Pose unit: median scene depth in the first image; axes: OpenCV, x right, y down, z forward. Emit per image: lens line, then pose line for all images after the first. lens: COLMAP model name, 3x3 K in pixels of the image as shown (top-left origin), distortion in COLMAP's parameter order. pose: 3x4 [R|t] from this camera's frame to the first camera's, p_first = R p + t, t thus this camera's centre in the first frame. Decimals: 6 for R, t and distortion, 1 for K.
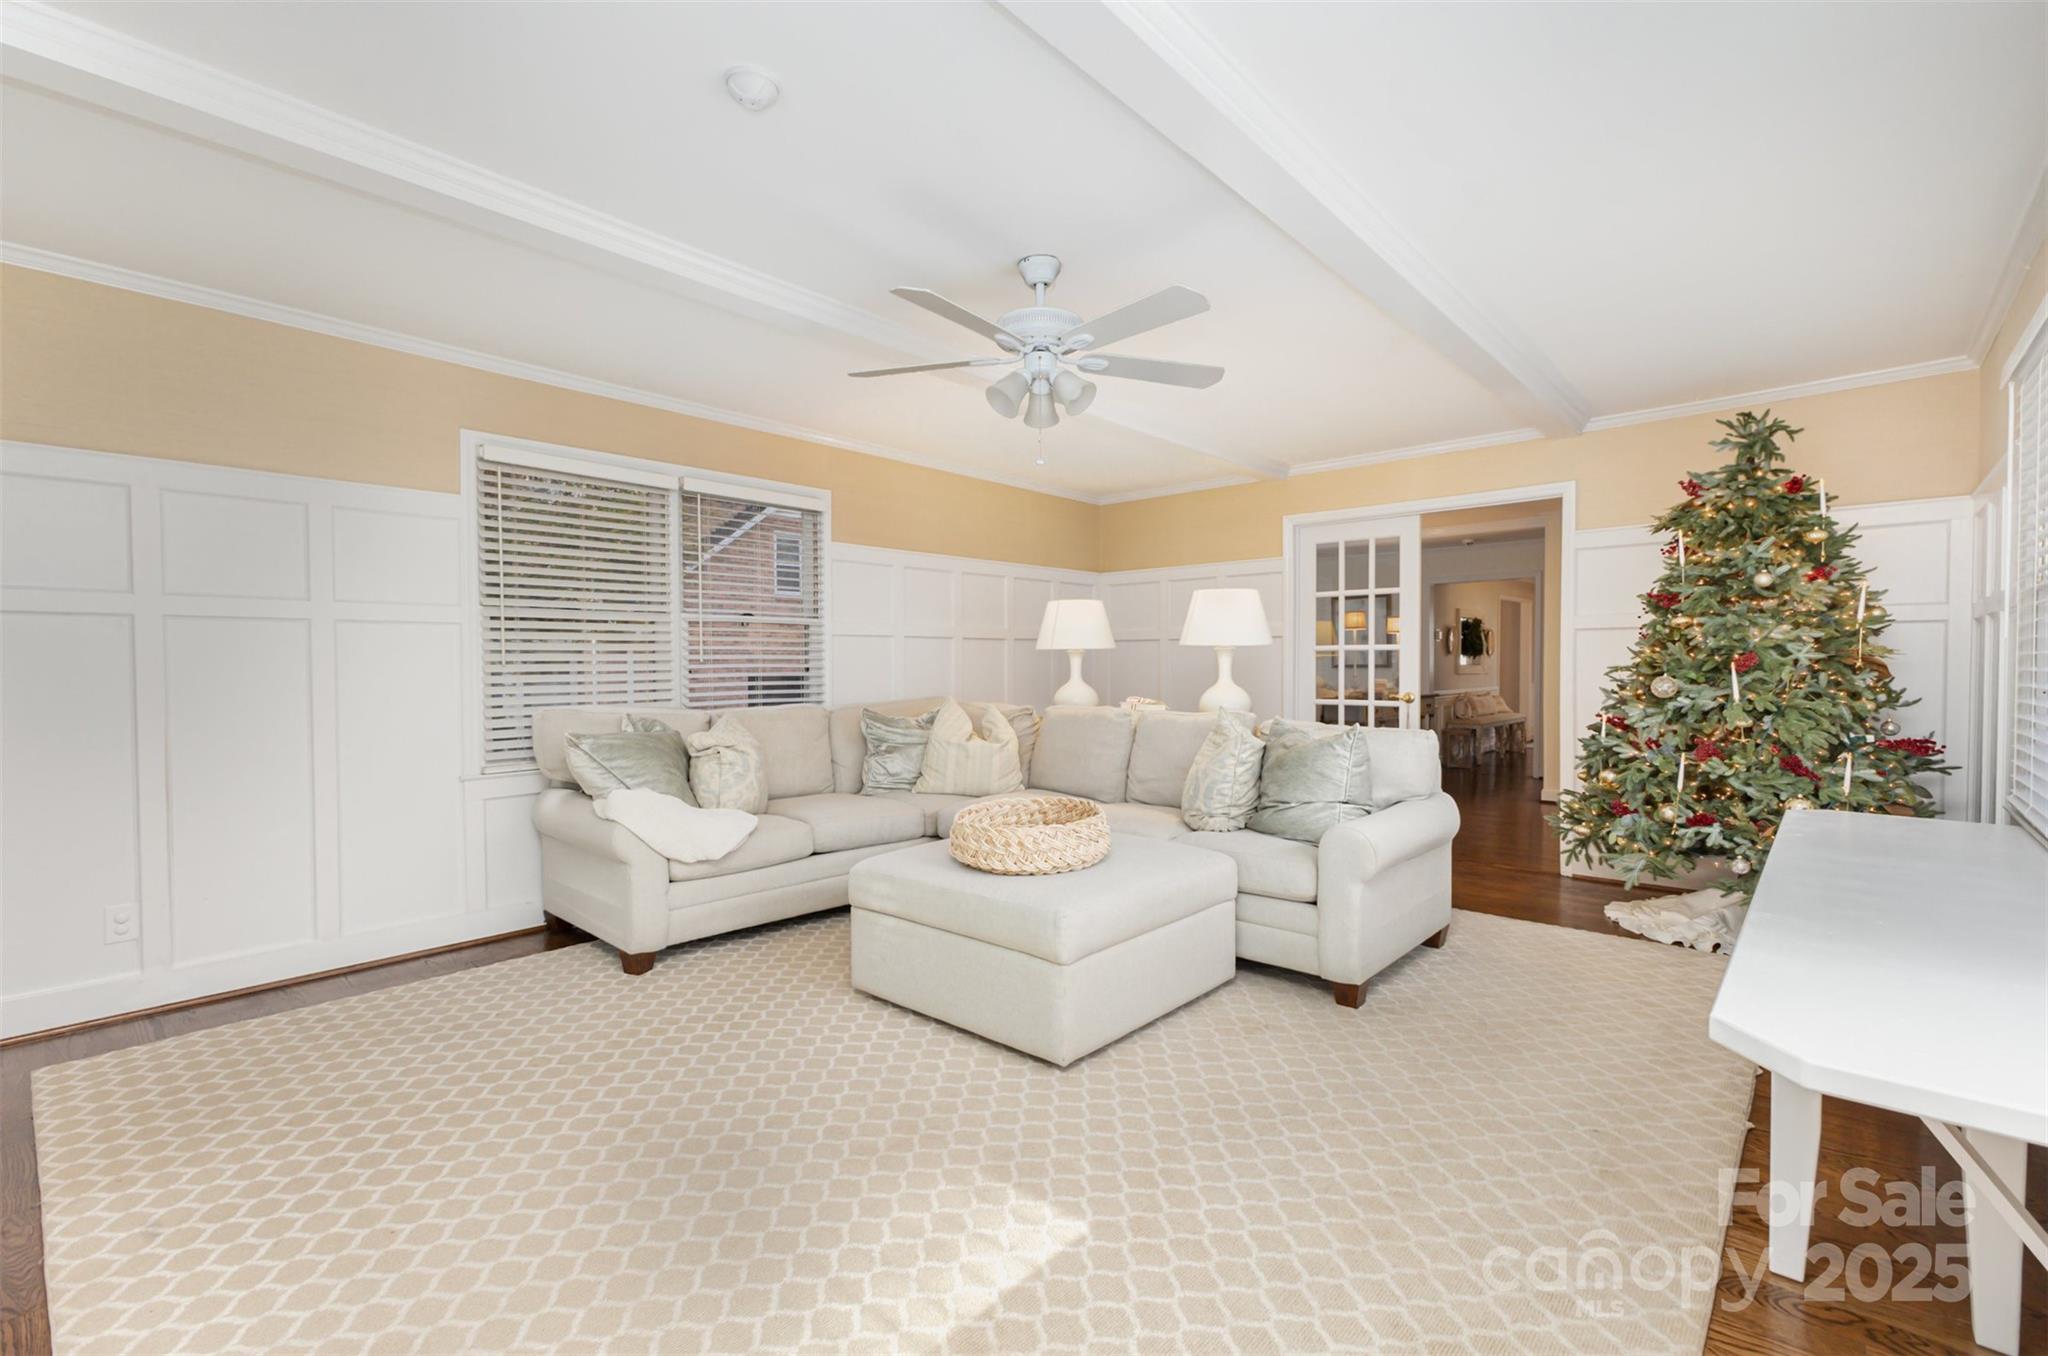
lens RADIAL K [[901.7, 0, 1031.2], [0, 901.7, 679.3], [0, 0, 1]] dist [0.010481, 0.000286]
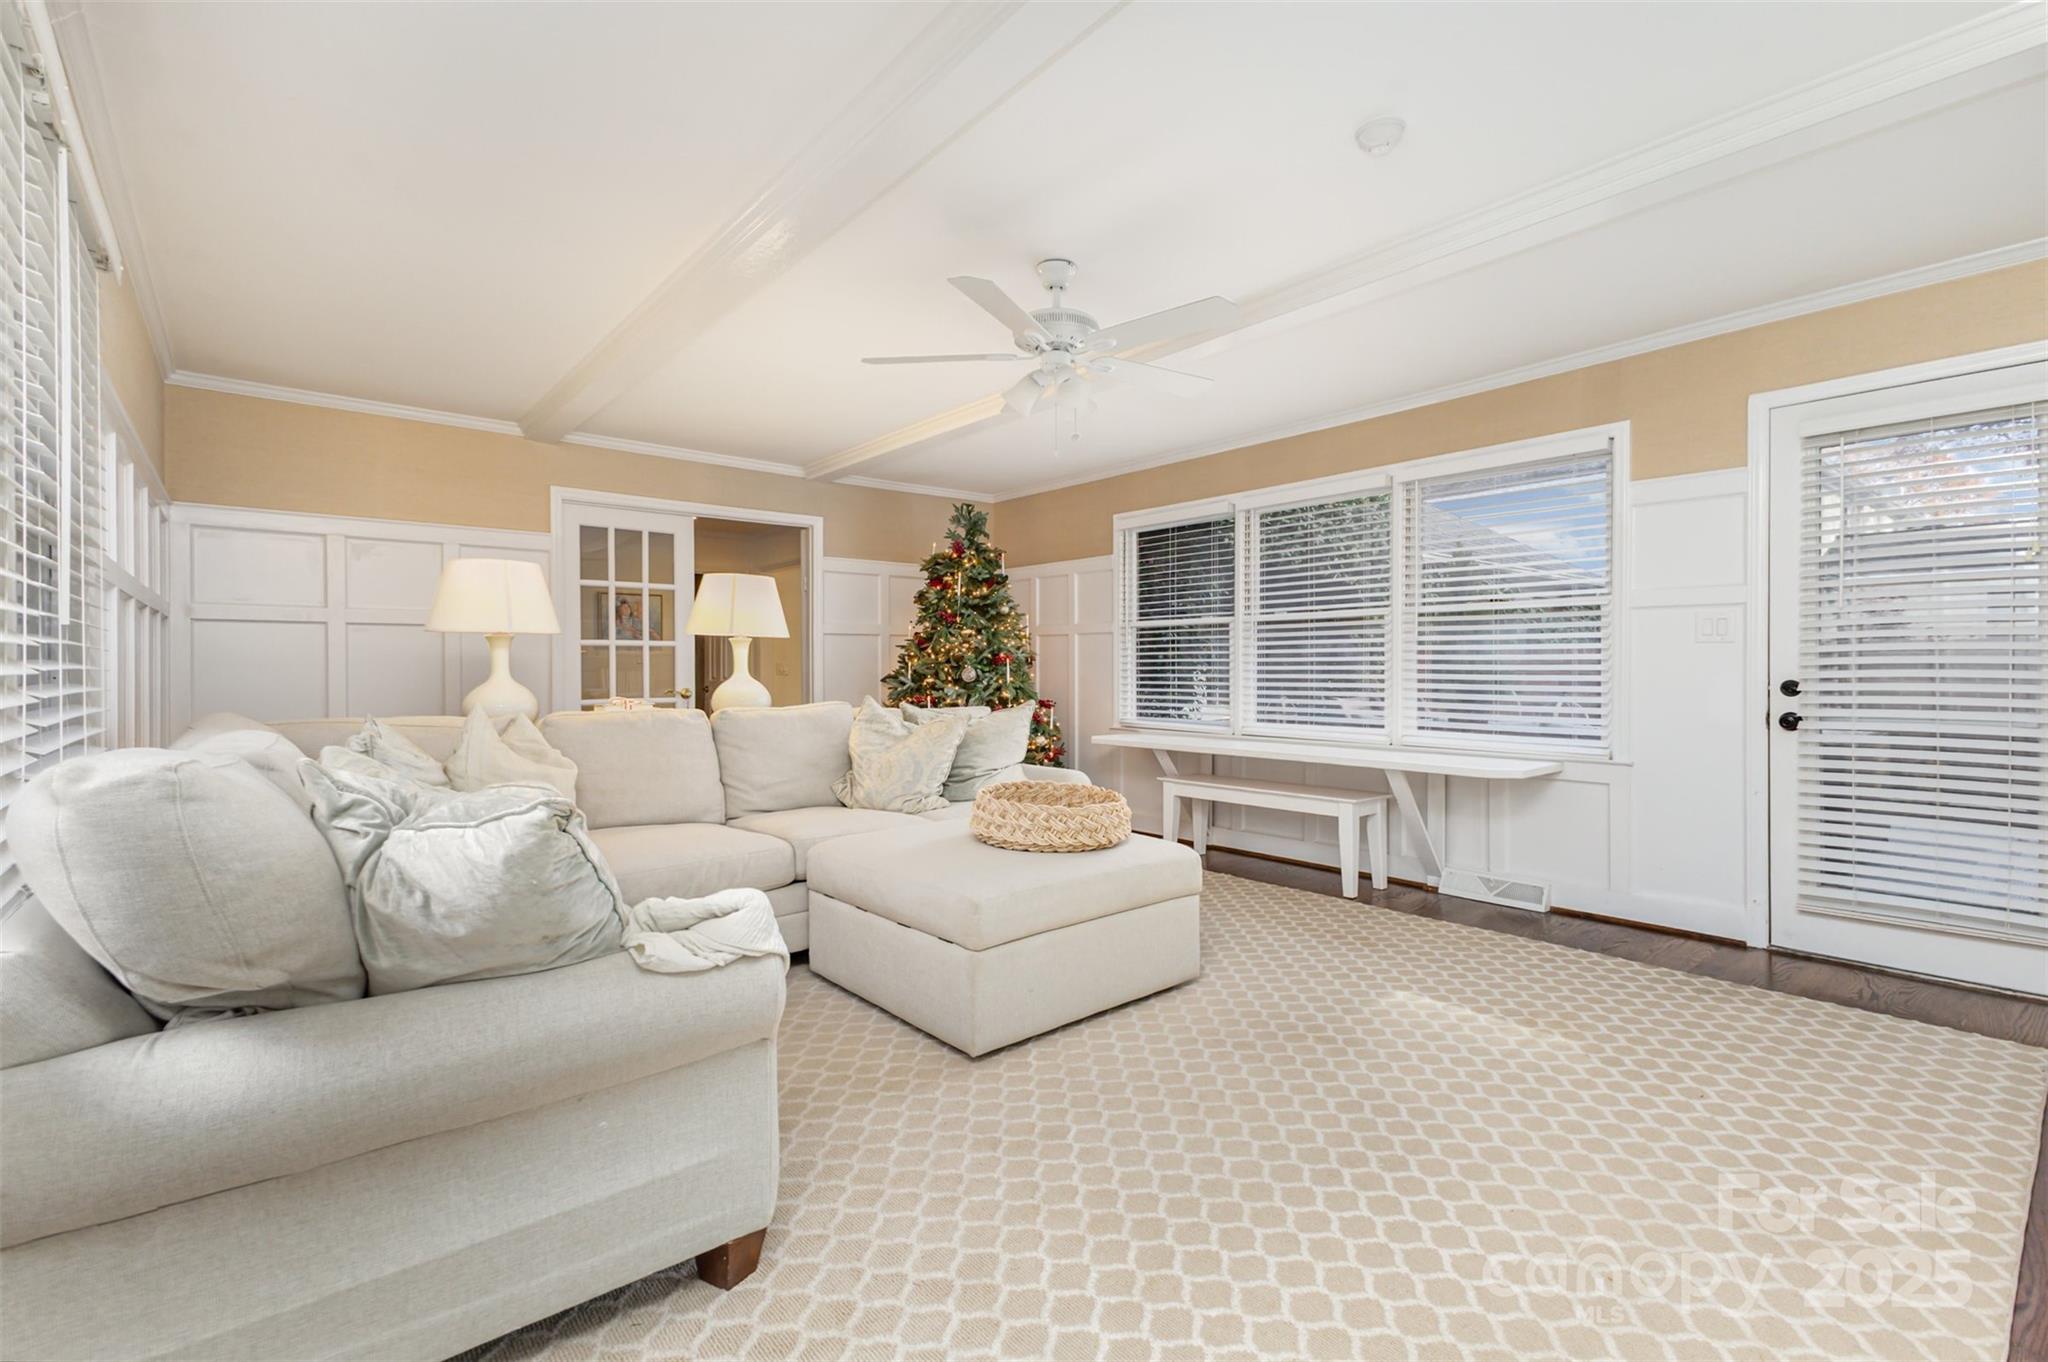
lens RADIAL K [[901.7, 0, 1025.9], [0, 901.7, 676.1], [0, 0, 1]] dist [0.010481, 0.000286]
pose [[0.155165, -0.017684, 0.987730, -0.732540], [0.022562, 0.999642, 0.014353, -0.004032], [-0.987631, 0.020058, 0.155509, 0.620097]]
